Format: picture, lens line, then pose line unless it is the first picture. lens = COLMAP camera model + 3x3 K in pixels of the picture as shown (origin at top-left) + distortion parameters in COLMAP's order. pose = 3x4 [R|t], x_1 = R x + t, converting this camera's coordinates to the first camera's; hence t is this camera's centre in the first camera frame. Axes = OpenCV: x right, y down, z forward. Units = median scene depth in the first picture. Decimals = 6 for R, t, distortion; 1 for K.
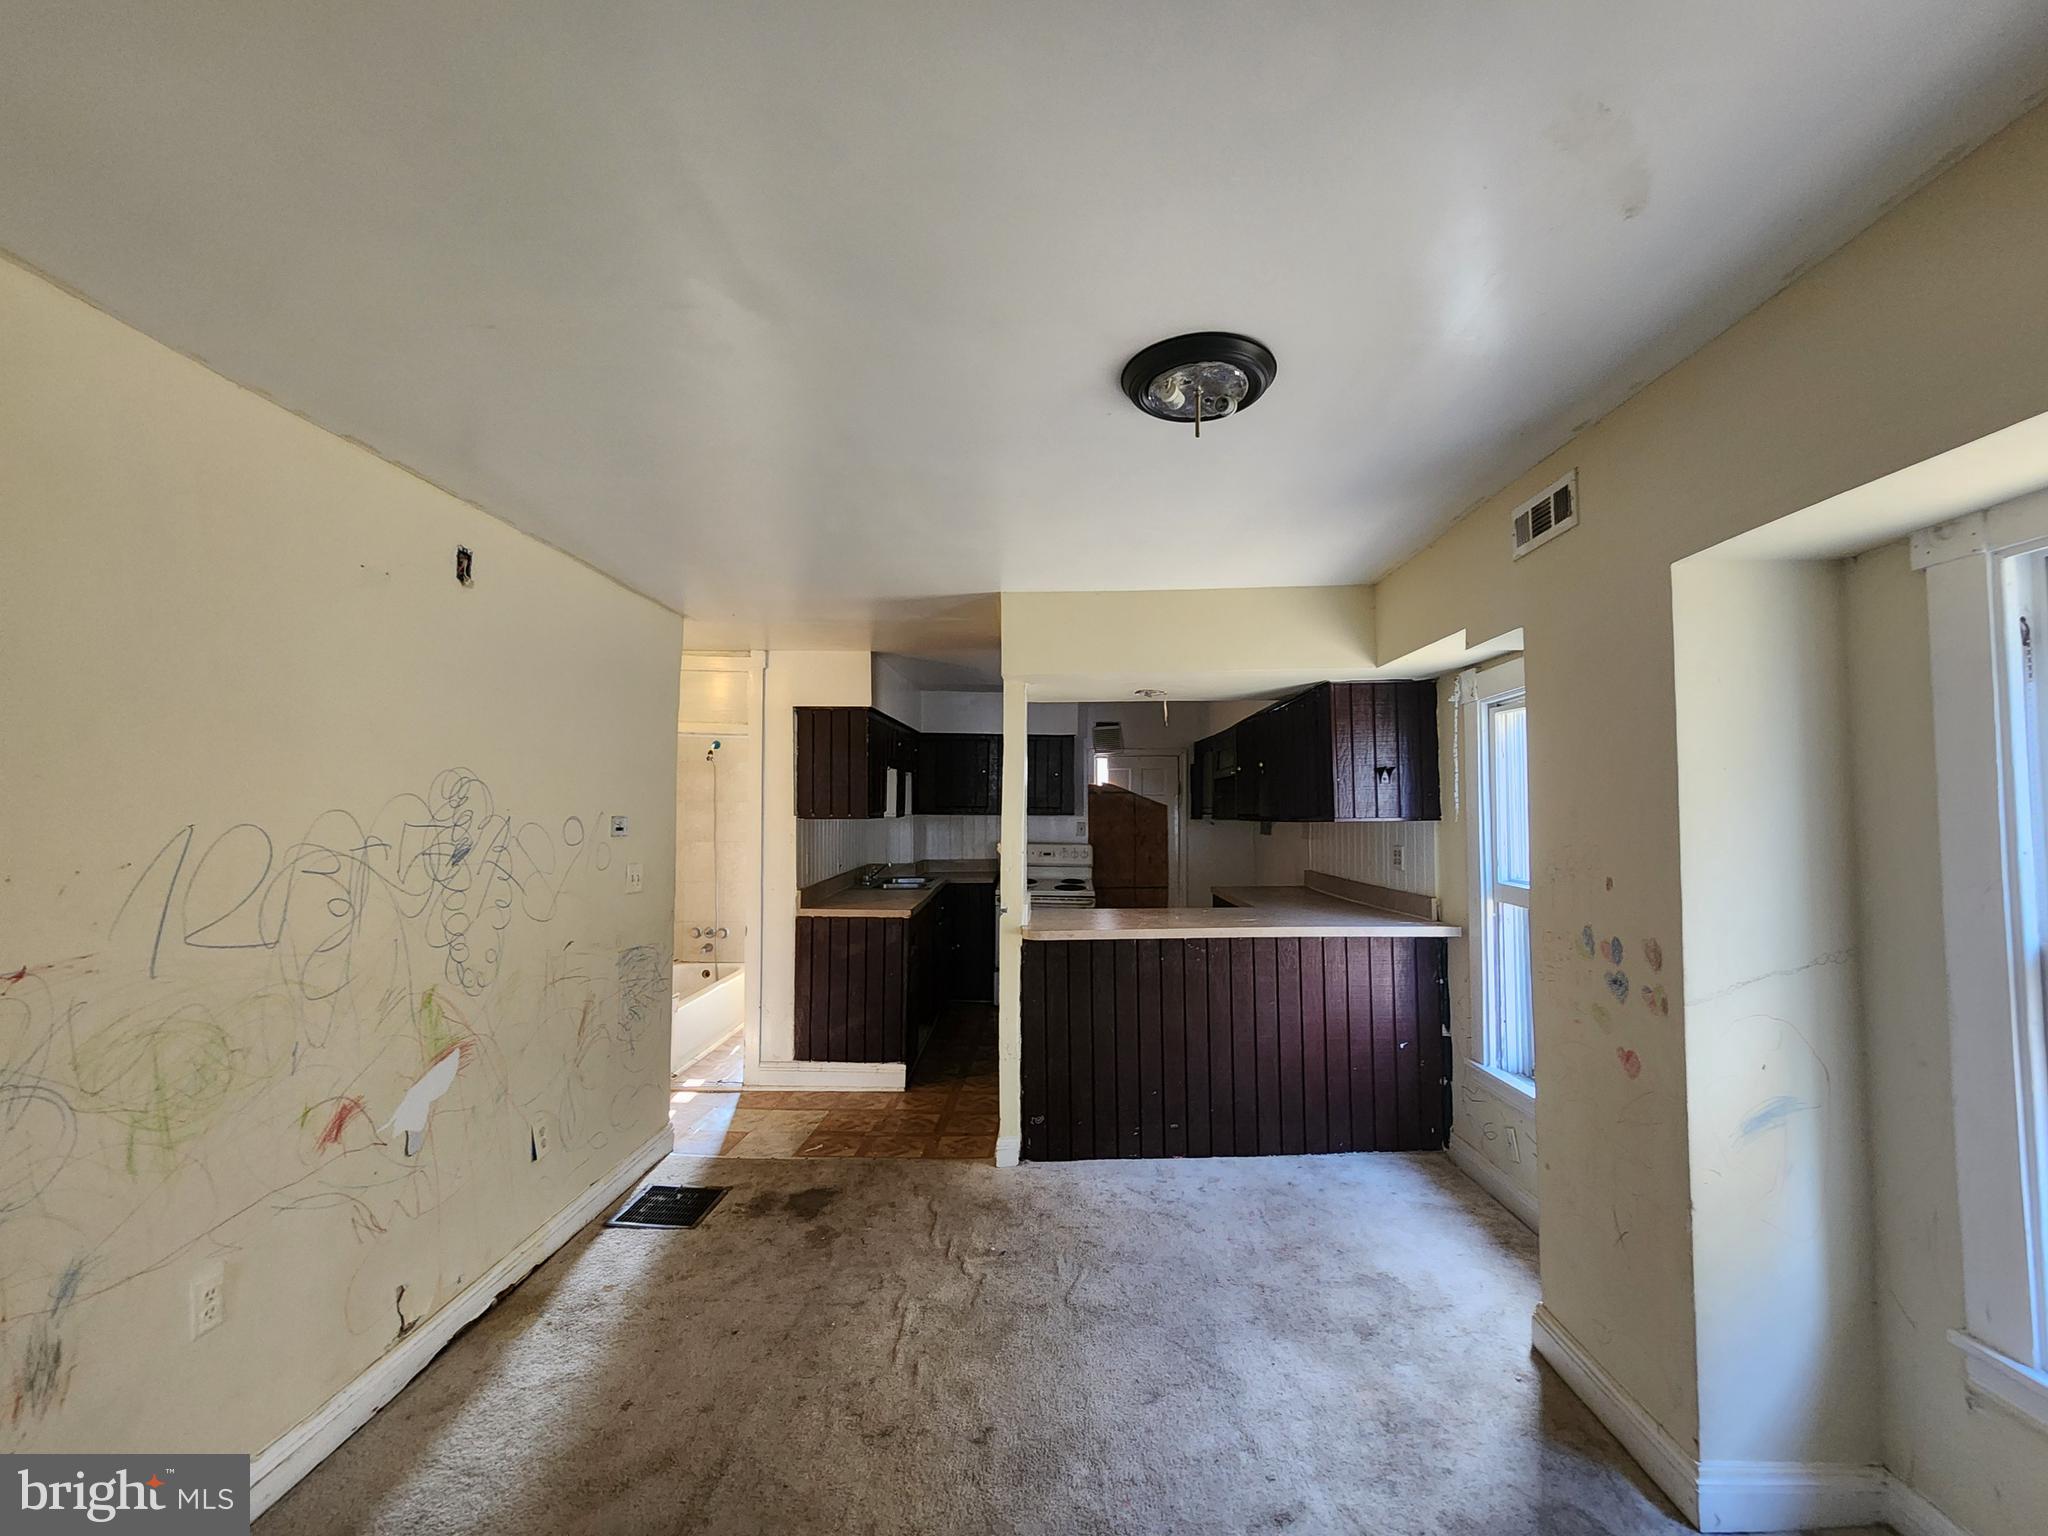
lens RADIAL K [[835.8, 0, 1042.2], [0, 835.8, 772.6], [0, 0, 1]] dist [-0.001678, -0.000569]
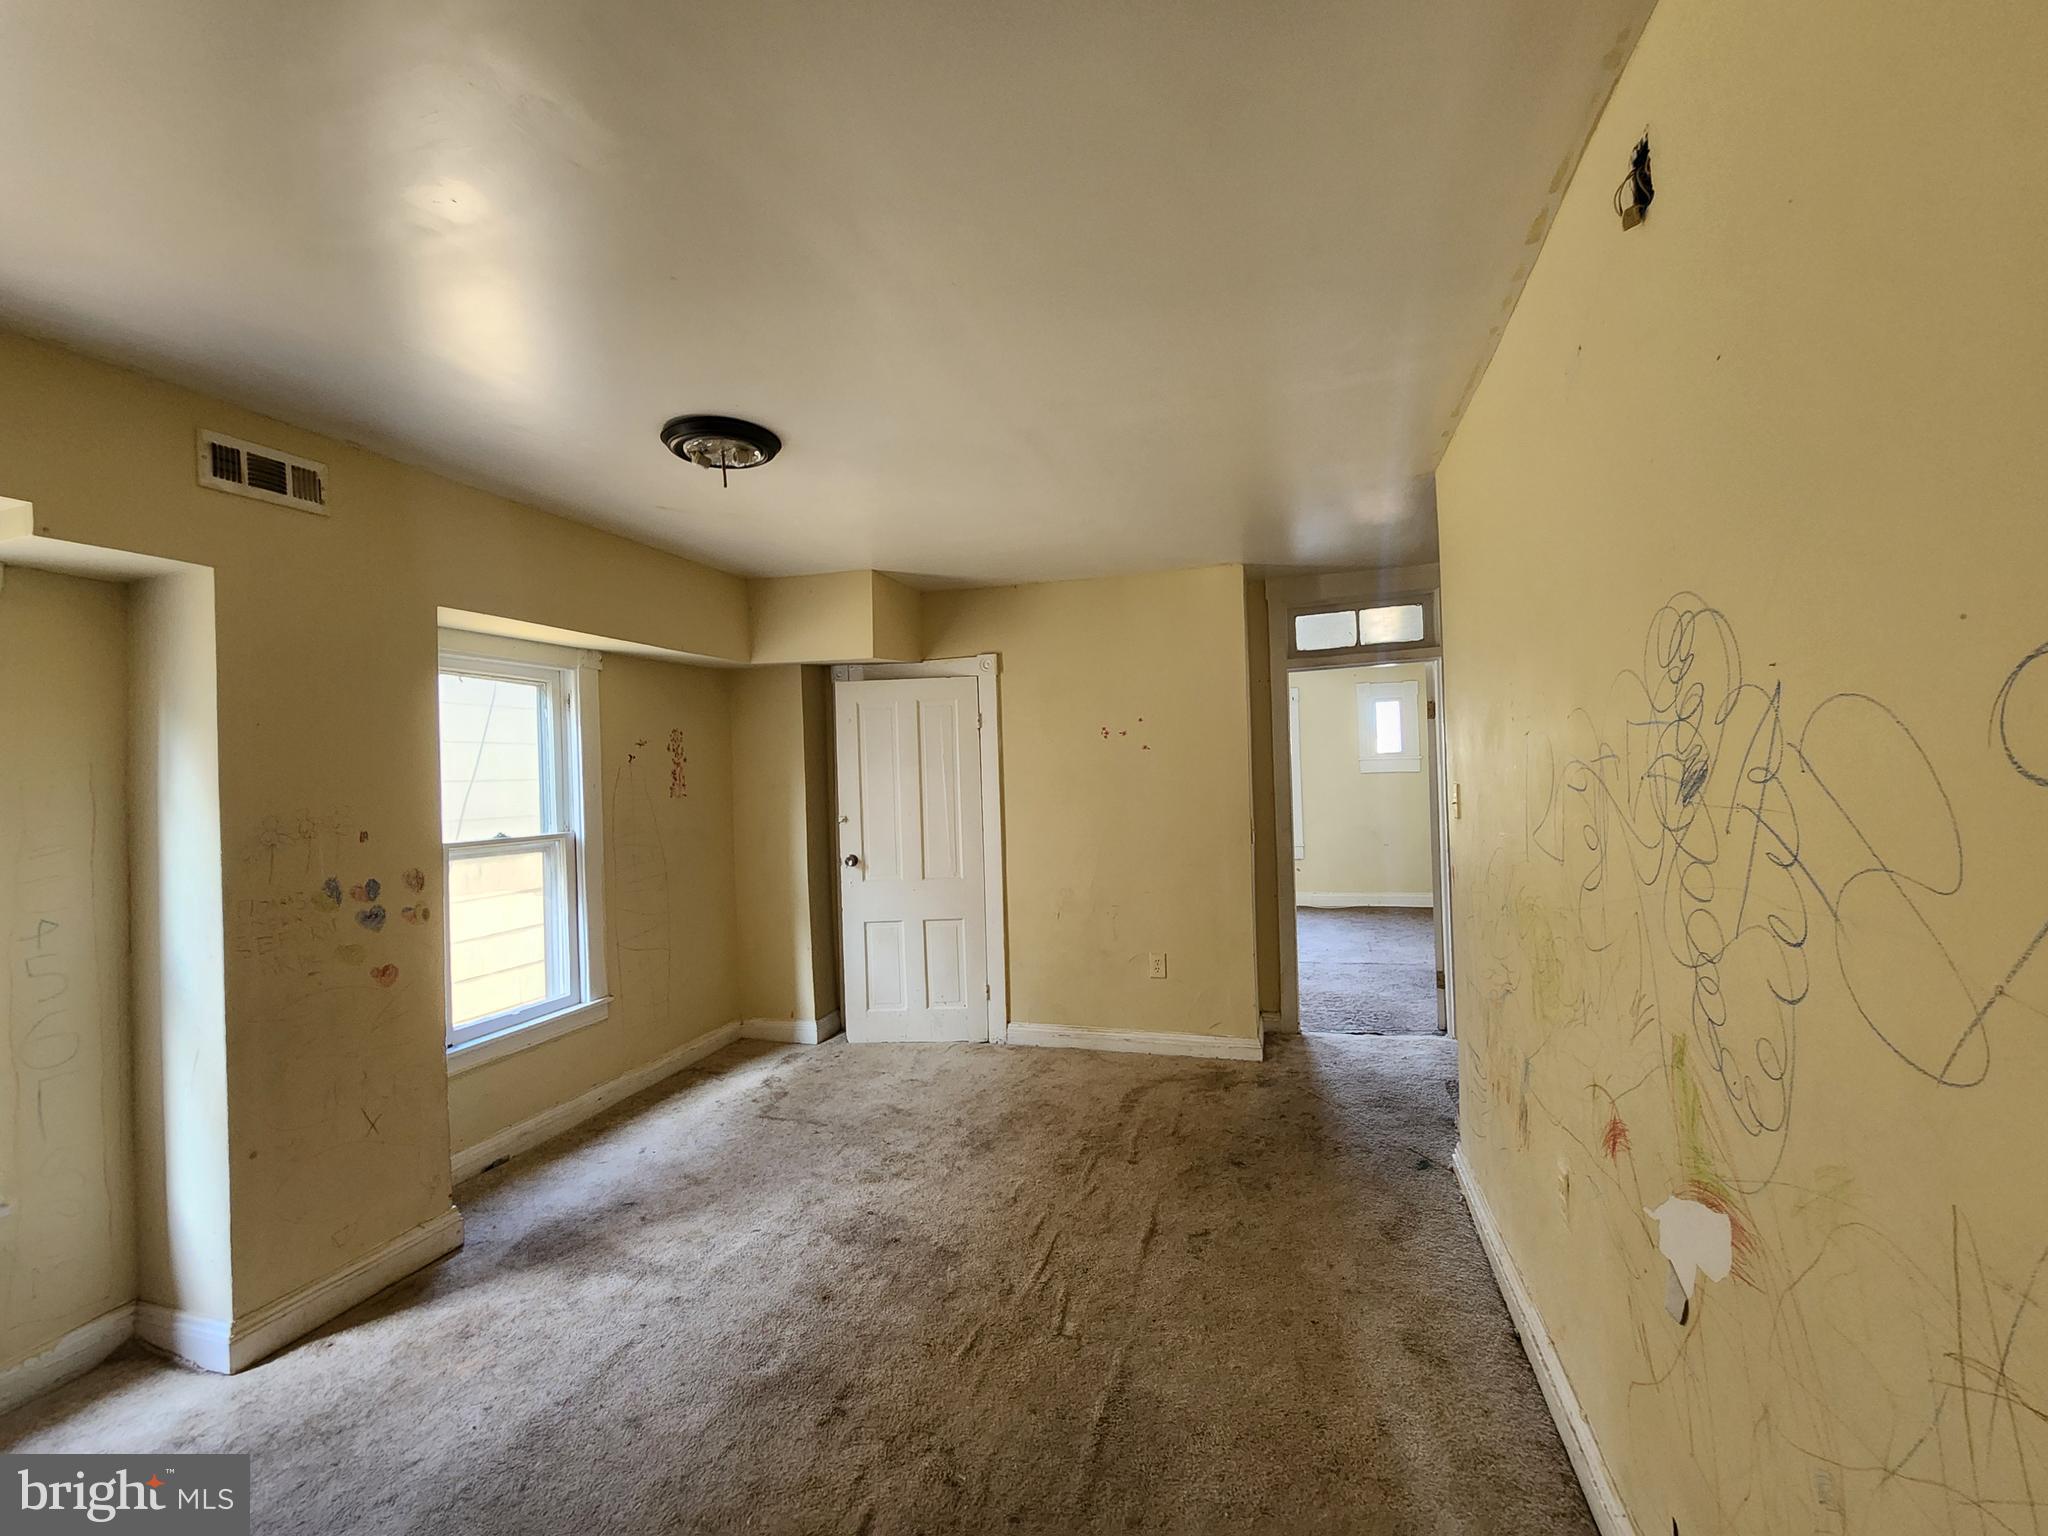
lens RADIAL K [[835.8, 0, 1042.2], [0, 835.8, 772.6], [0, 0, 1]] dist [-0.001678, -0.000569]
pose [[-0.959905, 0.040726, 0.277352, -0.504760], [0.026606, 0.998160, -0.054486, 0.113772], [-0.279061, -0.044922, -0.959222, 1.612952]]
